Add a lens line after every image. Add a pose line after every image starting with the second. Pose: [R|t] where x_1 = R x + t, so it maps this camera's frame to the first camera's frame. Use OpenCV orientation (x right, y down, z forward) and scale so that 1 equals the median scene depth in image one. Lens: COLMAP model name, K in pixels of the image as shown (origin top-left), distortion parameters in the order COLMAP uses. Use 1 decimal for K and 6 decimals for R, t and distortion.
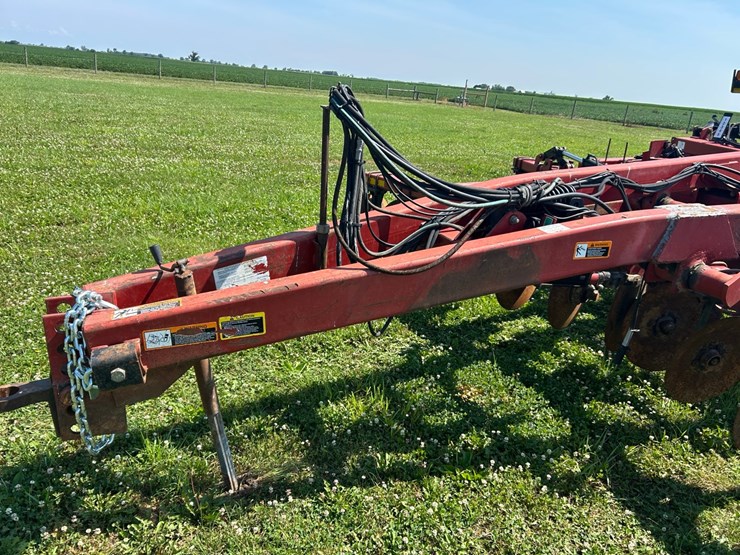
lens RADIAL K [[560.5, 0, 372.6], [0, 560.5, 274.9], [0, 0, 1]] dist [0.067549, -0.081626]
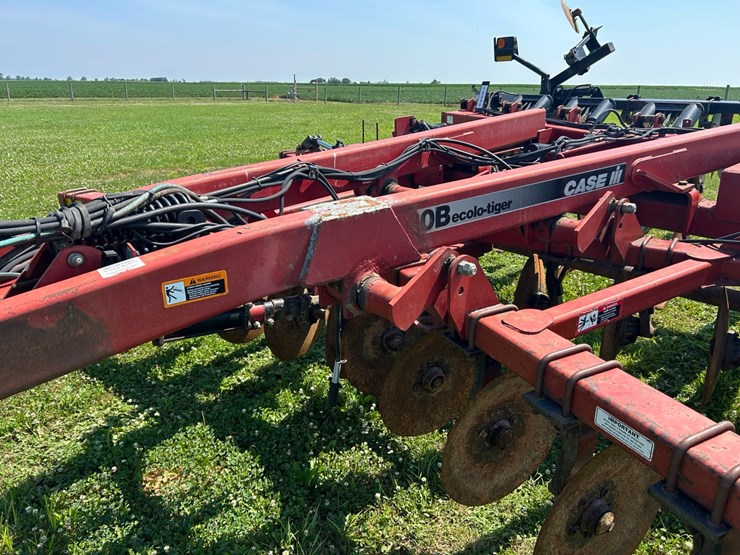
lens RADIAL K [[560.5, 0, 372.6], [0, 560.5, 274.9], [0, 0, 1]] dist [0.067549, -0.081626]
pose [[0.958706, -0.165631, 0.231191, 0.313477], [0.164258, 0.986093, 0.025315, -0.030243], [-0.232168, 0.013706, 0.972579, 0.211951]]
